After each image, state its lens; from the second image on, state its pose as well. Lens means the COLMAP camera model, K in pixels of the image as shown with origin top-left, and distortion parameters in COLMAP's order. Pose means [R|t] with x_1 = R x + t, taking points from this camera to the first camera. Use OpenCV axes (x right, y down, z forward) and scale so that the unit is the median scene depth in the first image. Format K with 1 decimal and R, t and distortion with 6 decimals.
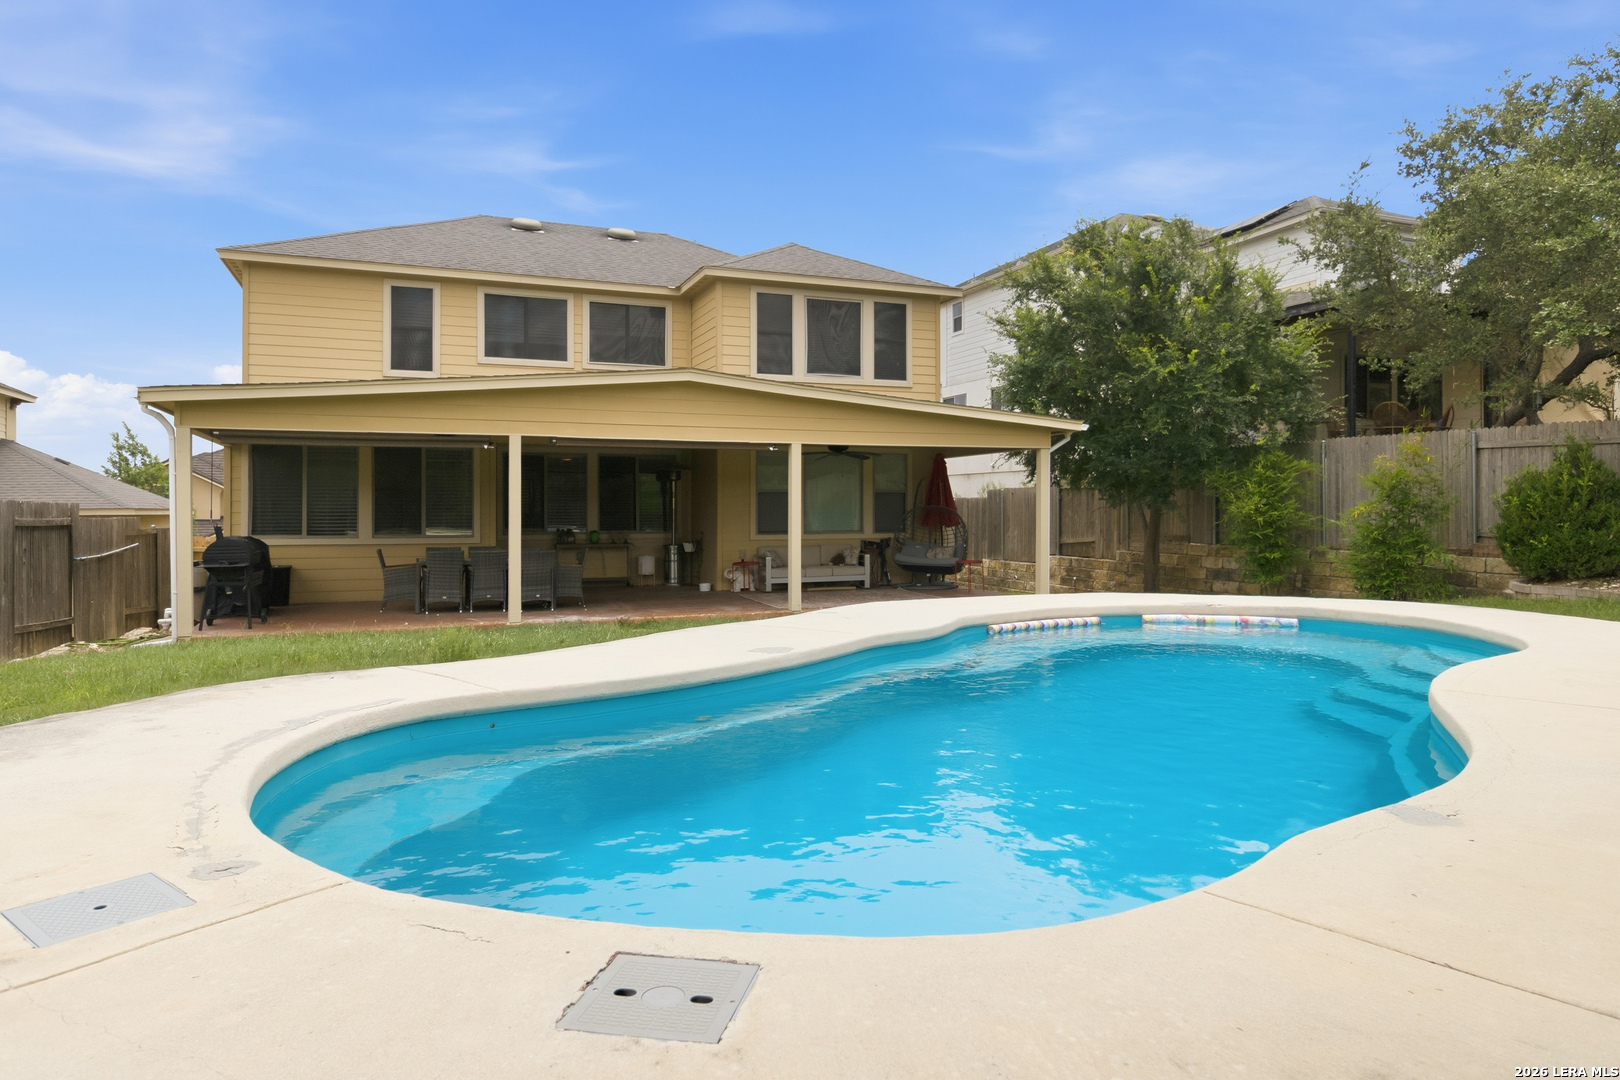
lens RADIAL K [[1019.6, 0, 809.1], [0, 1019.6, 501.1], [0, 0, 1]] dist [0.006976, 0.001659]
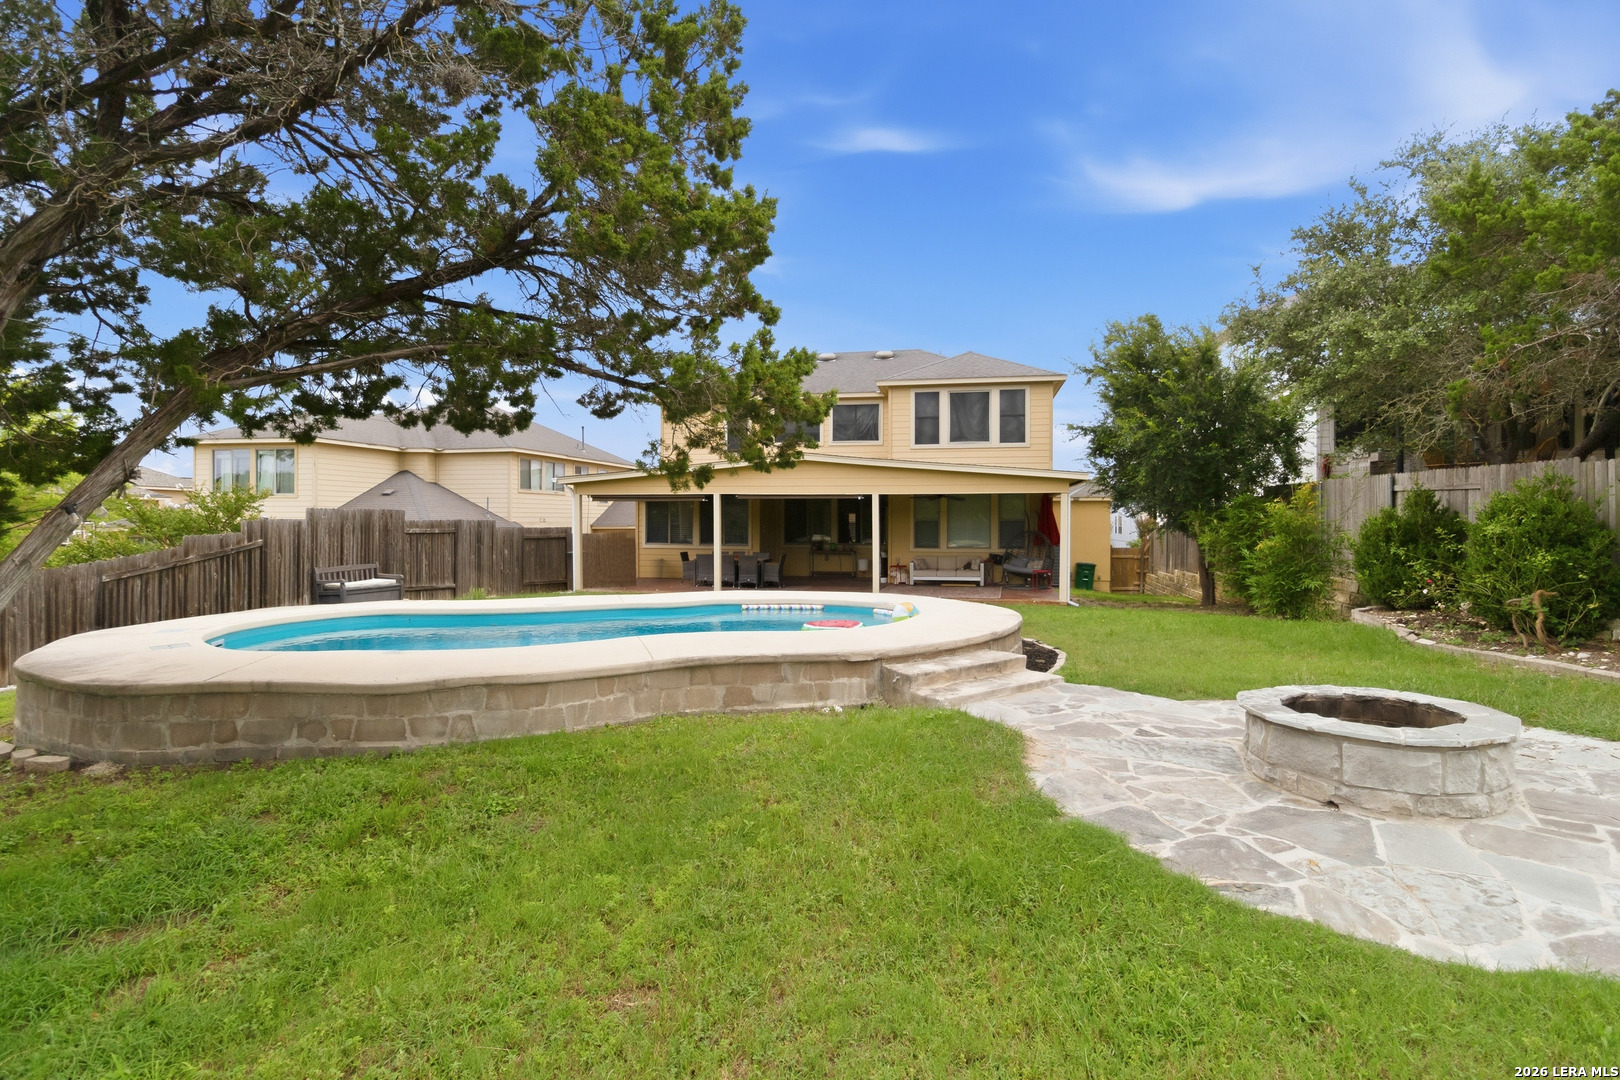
lens RADIAL K [[752.4, 0, 817.1], [0, 752.4, 518.8], [0, 0, 1]] dist [0.001260, 0.000585]
pose [[0.838245, 0.004979, -0.545270, 0.455231], [0.000371, 0.999953, 0.009702, -0.023296], [0.545293, -0.008335, 0.838204, -0.045282]]
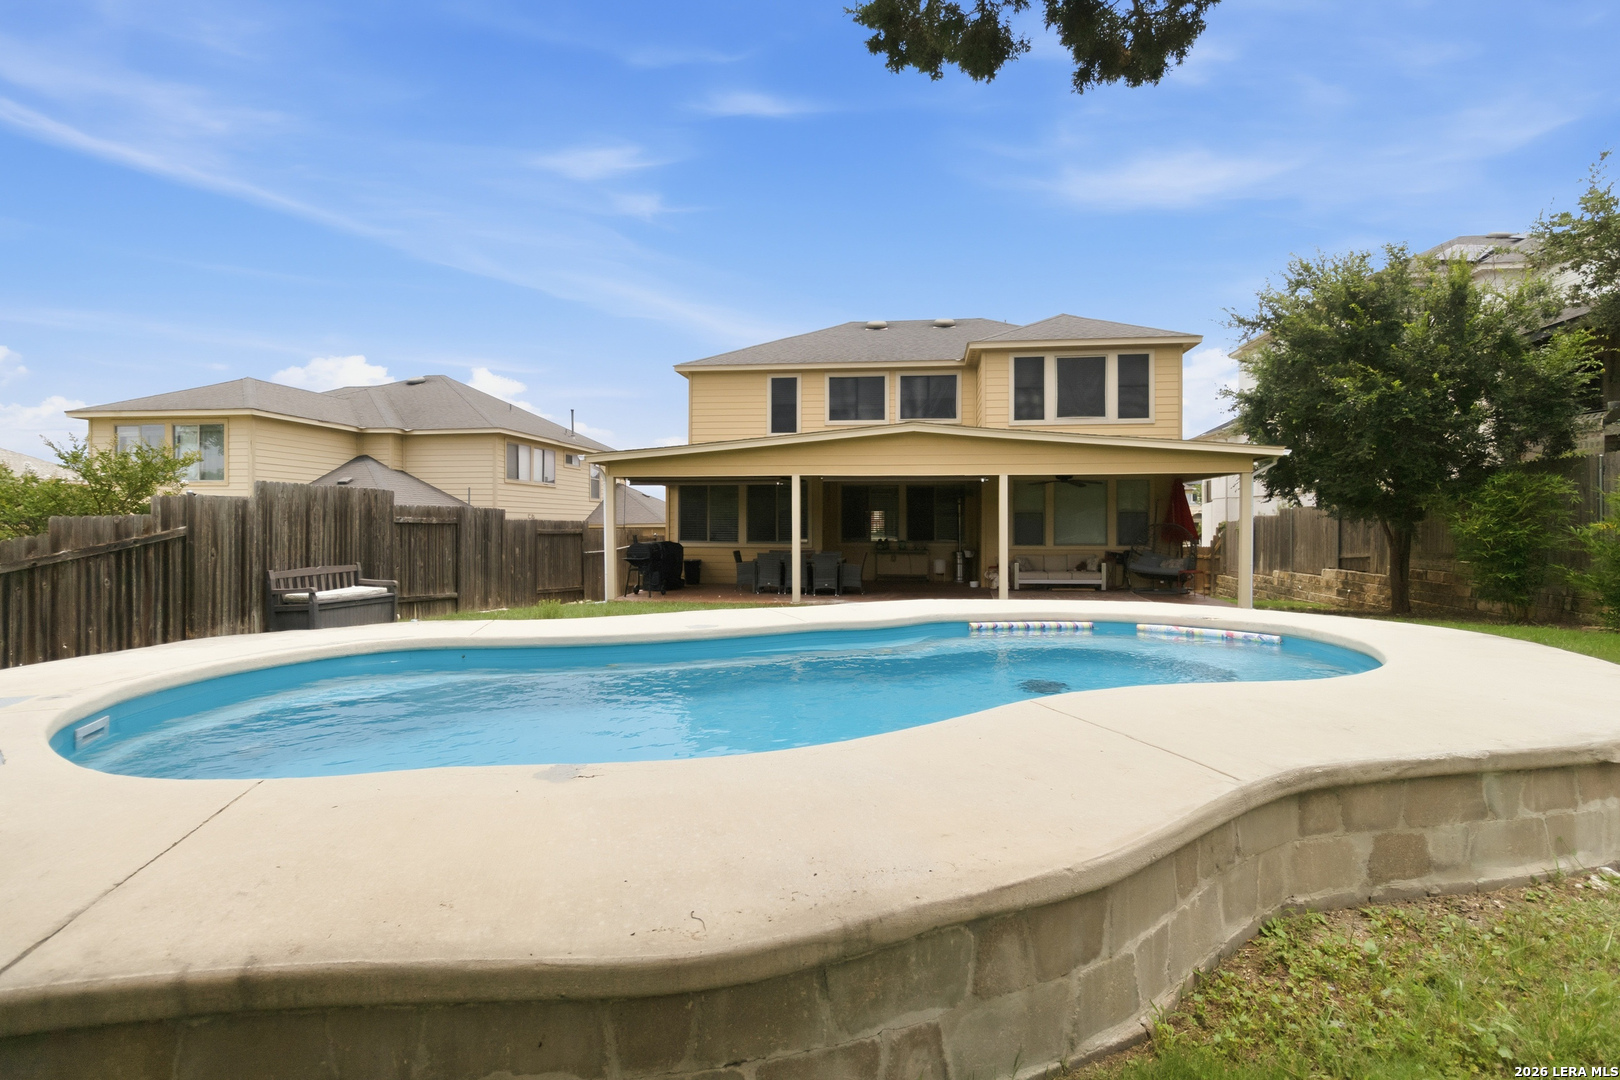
lens RADIAL K [[751.8, 0, 820.9], [0, 751.8, 524.6], [0, 0, 1]] dist [-0.001692, 0.000661]
pose [[0.875627, 0.004031, -0.482972, 0.196480], [0.000881, 0.999950, 0.009943, -0.003081], [0.482988, -0.009132, 0.875580, 0.048103]]
